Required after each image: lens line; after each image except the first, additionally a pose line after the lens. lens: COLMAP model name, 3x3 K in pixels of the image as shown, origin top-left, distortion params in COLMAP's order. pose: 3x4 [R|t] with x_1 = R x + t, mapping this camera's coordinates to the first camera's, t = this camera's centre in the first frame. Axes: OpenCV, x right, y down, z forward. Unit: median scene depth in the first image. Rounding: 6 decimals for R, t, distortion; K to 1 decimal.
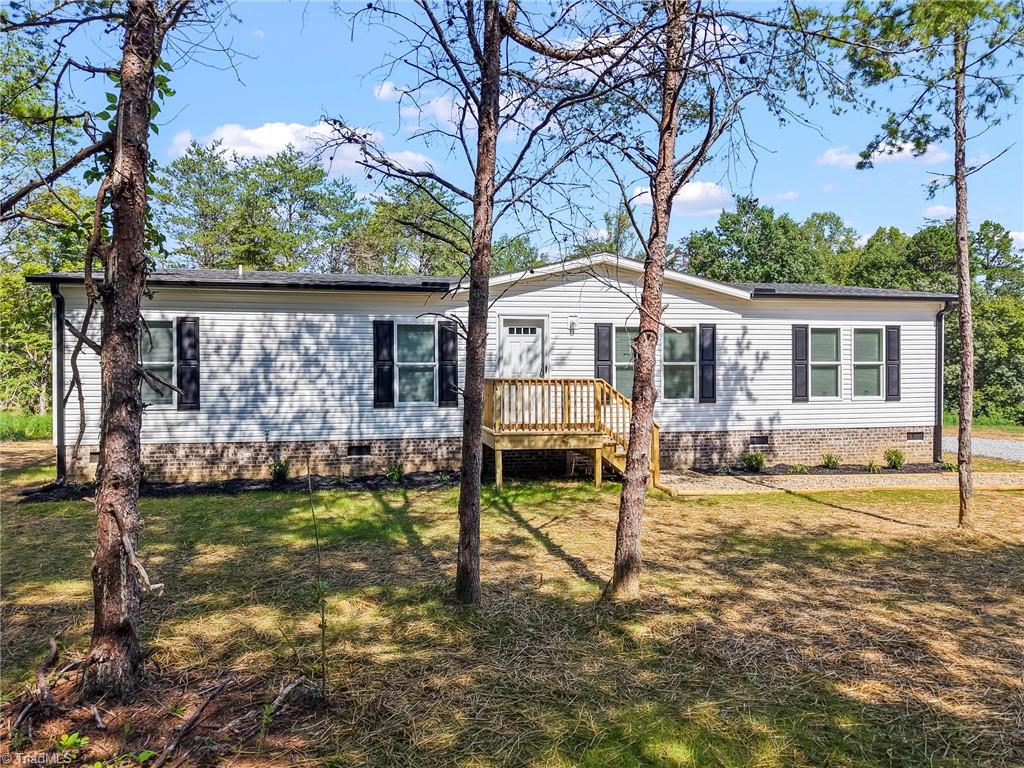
lens RADIAL K [[771.7, 0, 516.4], [0, 771.7, 398.3], [0, 0, 1]] dist [0.050048, -0.072994]
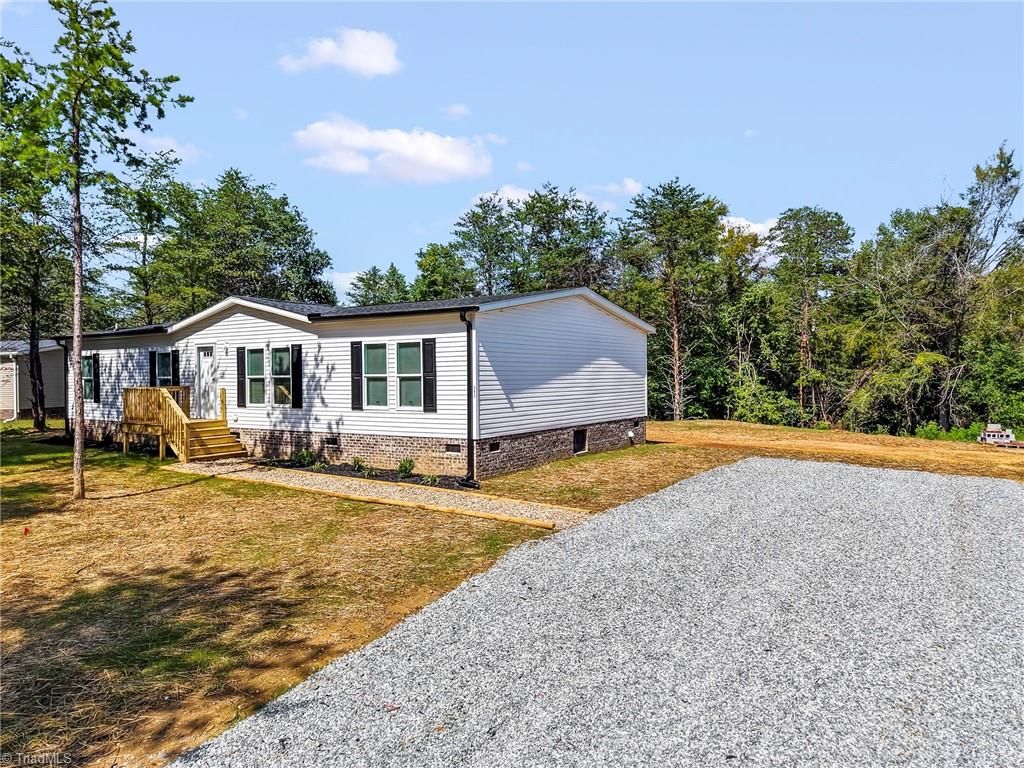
lens RADIAL K [[771.7, 0, 516.4], [0, 771.7, 398.3], [0, 0, 1]] dist [0.050048, -0.072994]
pose [[0.656106, 0.020648, -0.754386, 1.393033], [-0.019999, 0.999750, 0.009969, -0.028454], [0.754403, 0.008546, 0.656356, 0.441582]]
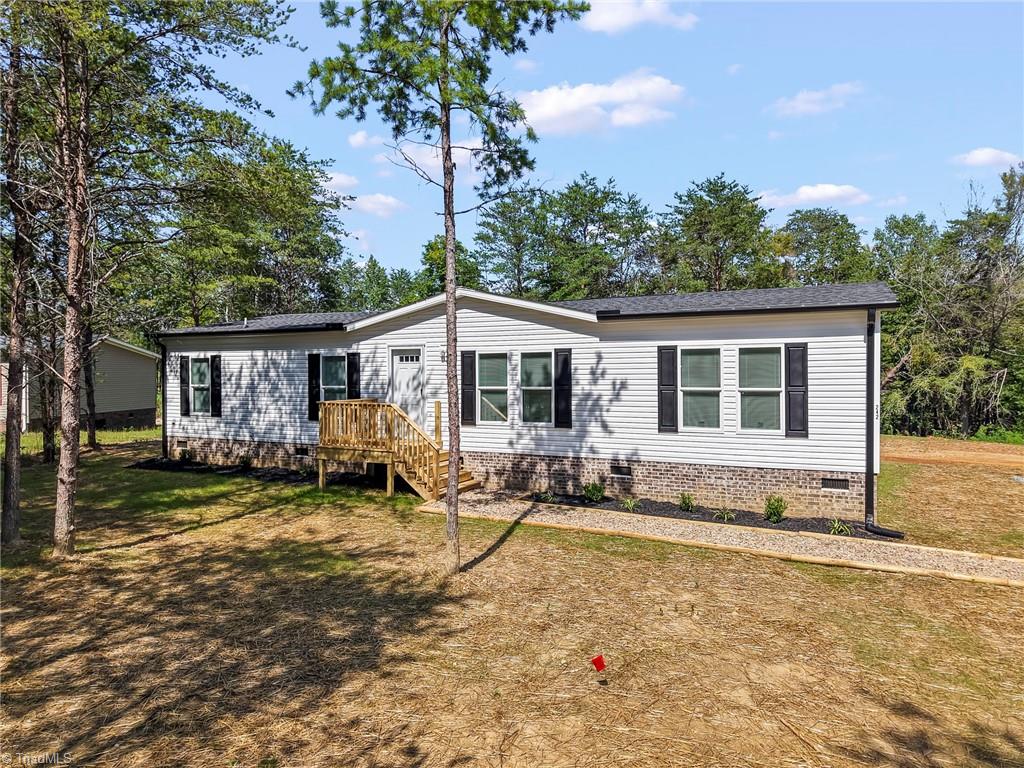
lens RADIAL K [[766.4, 0, 512.0], [0, 766.4, 384.0], [0, 0, 1]] dist [0.007890, 0.002175]
pose [[0.751652, 0.009870, -0.659487, 0.826117], [-0.020036, 0.999768, -0.007874, -0.041056], [0.659256, 0.019132, 0.751675, 0.221393]]
